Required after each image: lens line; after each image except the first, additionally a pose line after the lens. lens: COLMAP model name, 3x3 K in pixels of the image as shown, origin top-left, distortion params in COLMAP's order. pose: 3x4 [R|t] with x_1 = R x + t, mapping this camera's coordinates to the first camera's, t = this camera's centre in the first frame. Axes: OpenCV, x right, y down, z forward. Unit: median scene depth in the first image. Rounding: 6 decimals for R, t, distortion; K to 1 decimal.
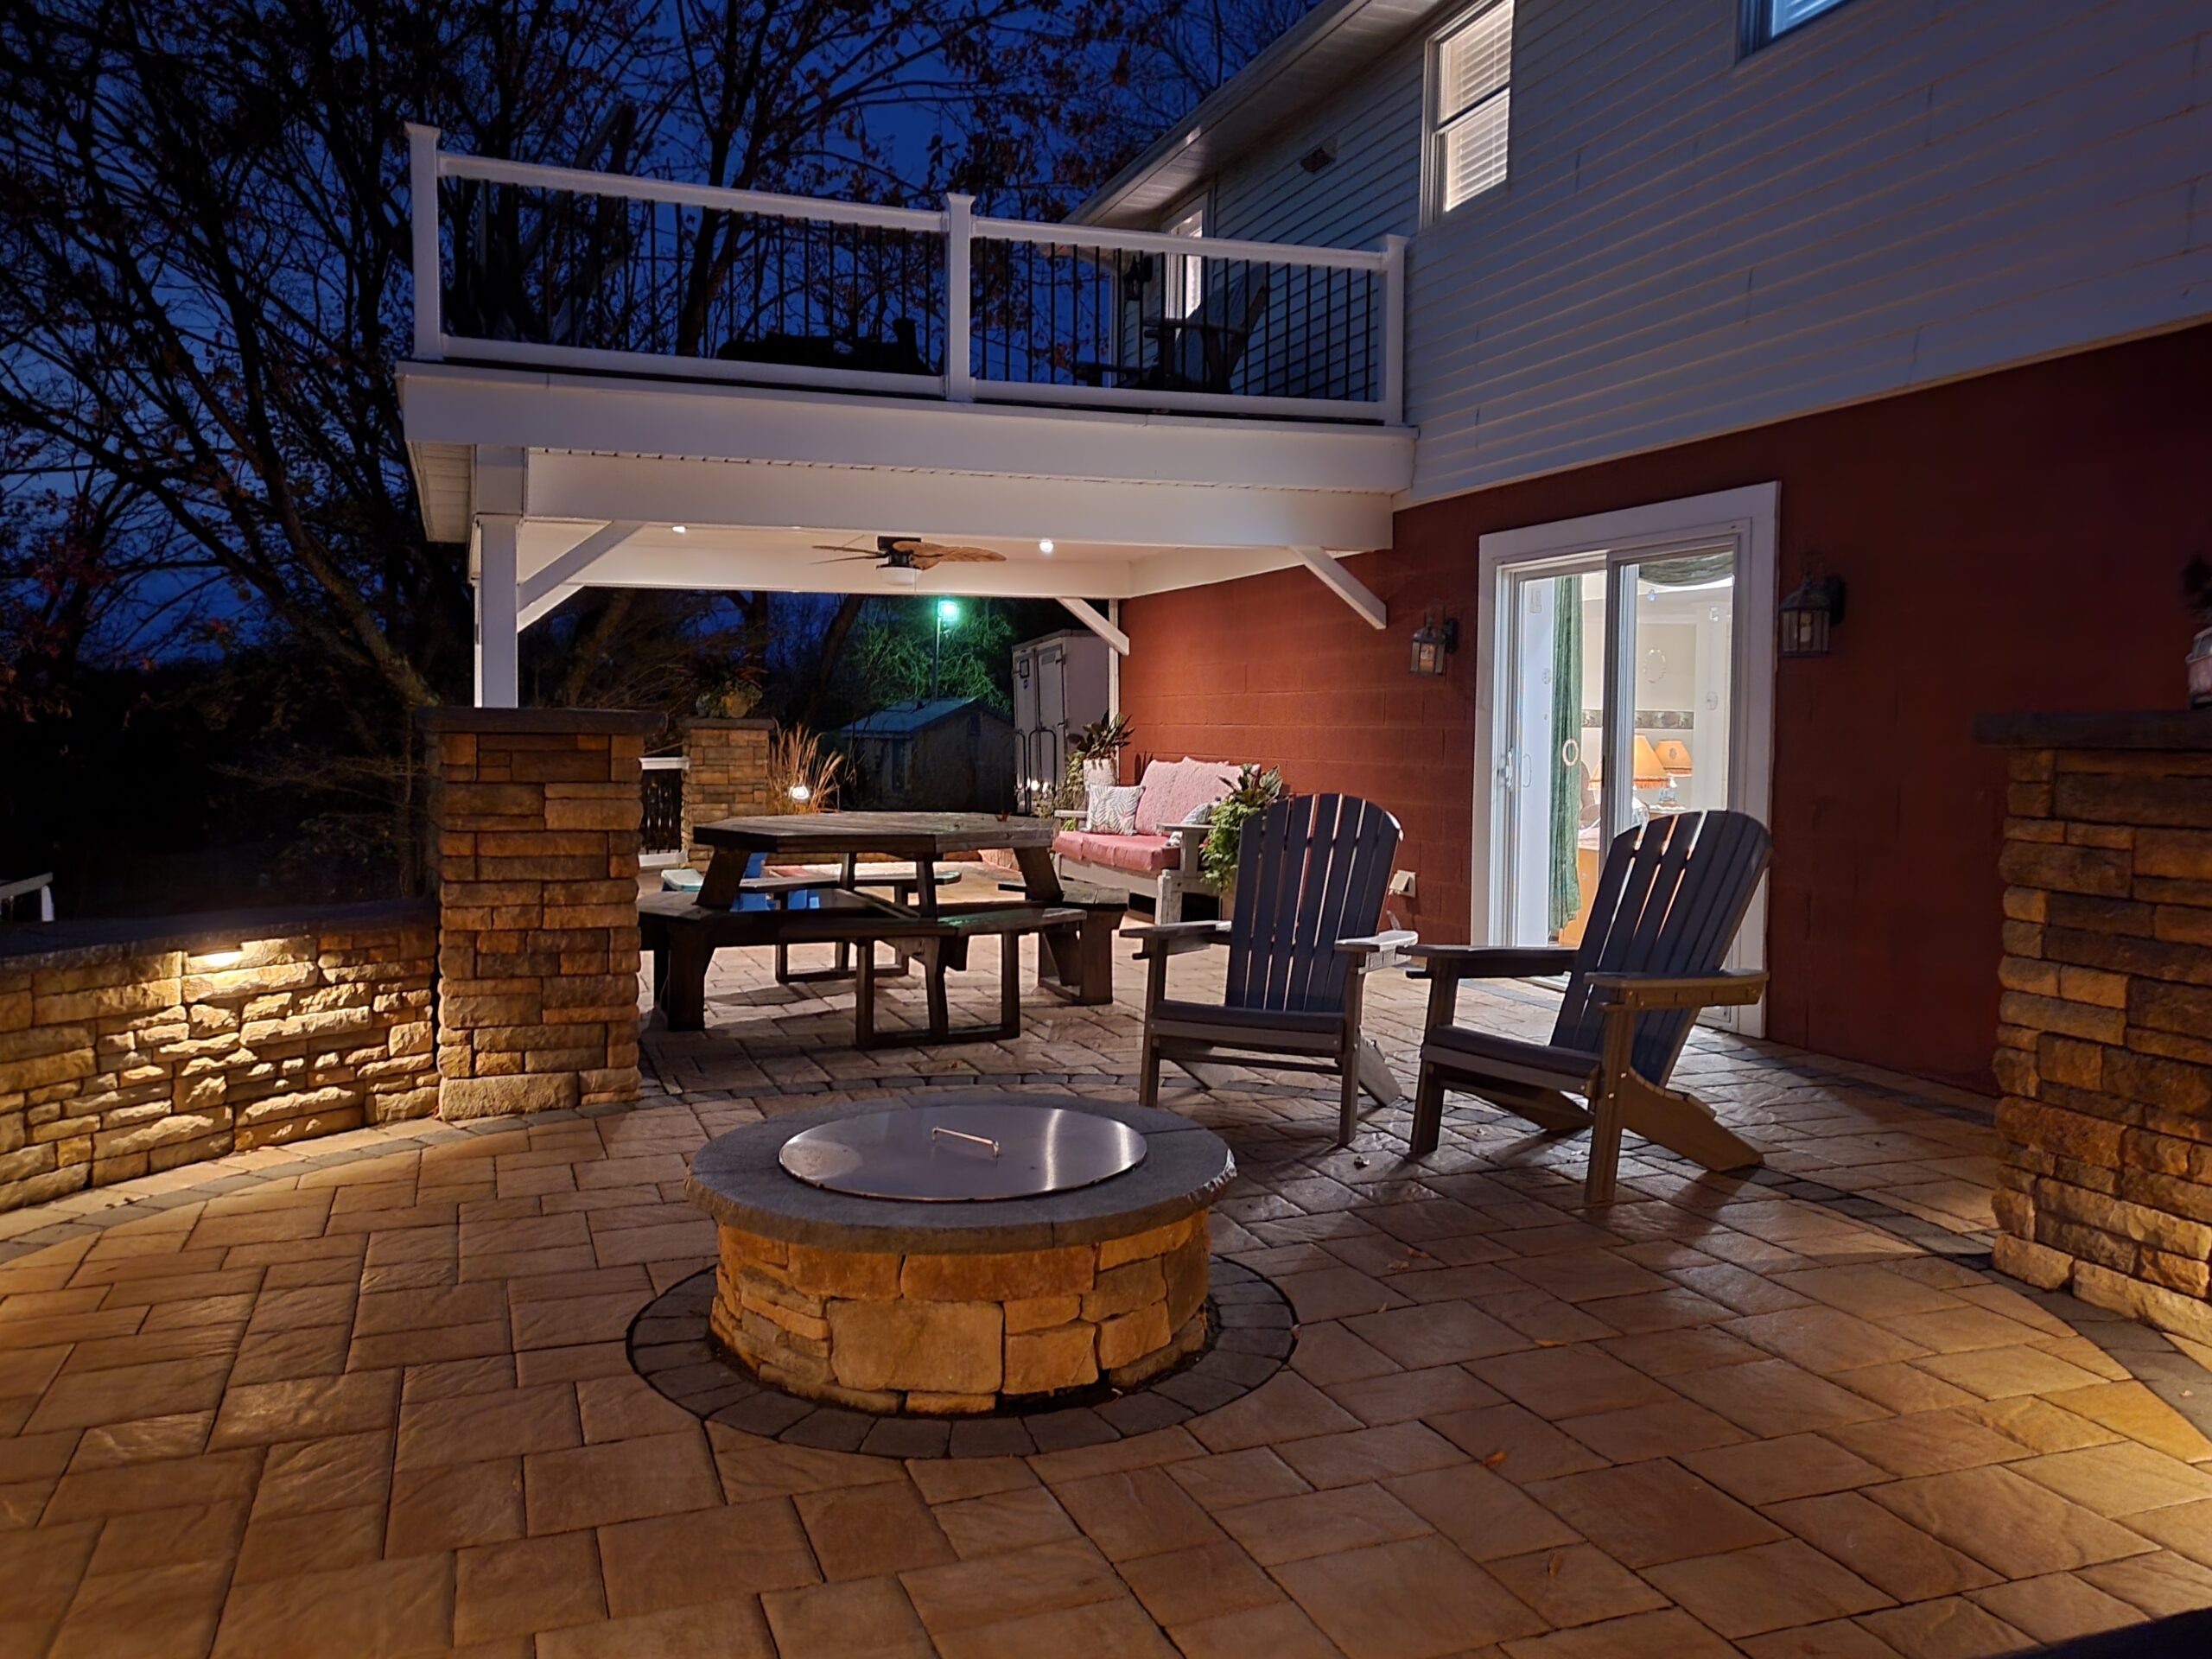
lens RADIAL K [[1756.3, 0, 1038.7], [0, 1756.3, 831.4], [0, 0, 1]] dist [0.006865, 0.026260]
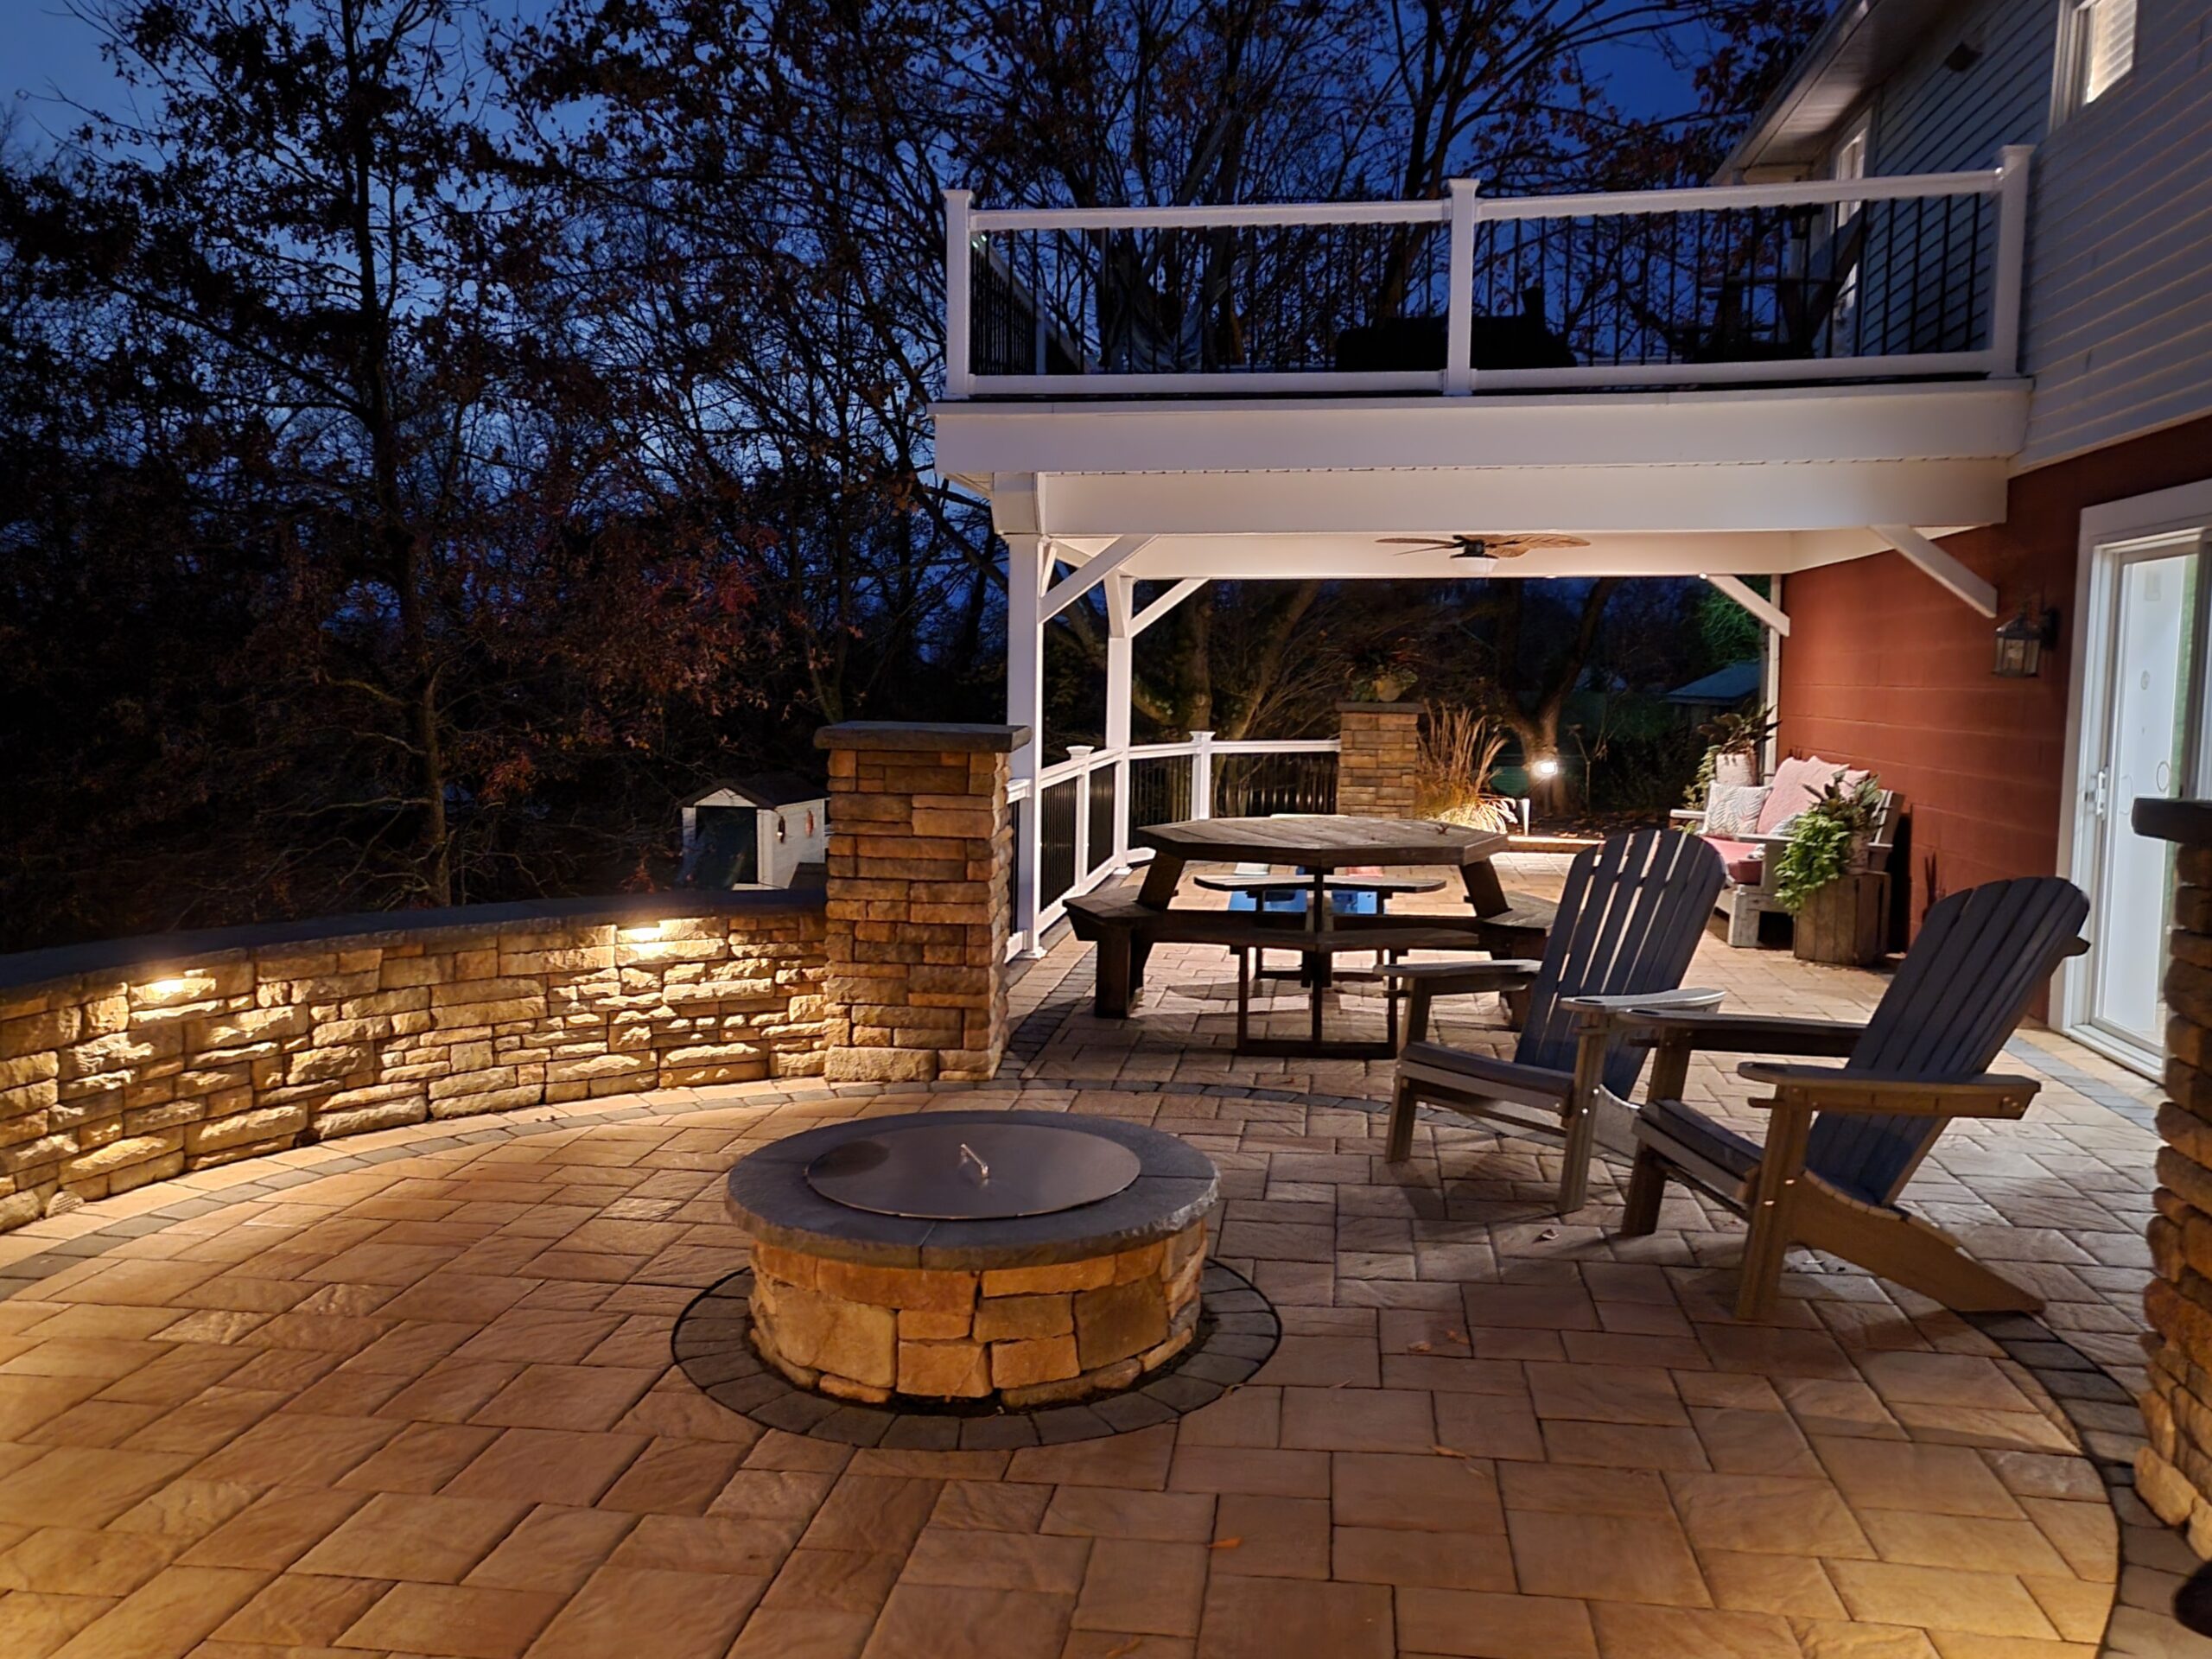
lens RADIAL K [[1756.3, 0, 988.2], [0, 1756.3, 847.5], [0, 0, 1]] dist [0.006865, 0.026260]
pose [[0.876591, 0.045272, -0.479103, 0.308181], [-0.029968, 0.998768, 0.039545, -0.039839], [0.480303, -0.020307, 0.876868, 0.030763]]
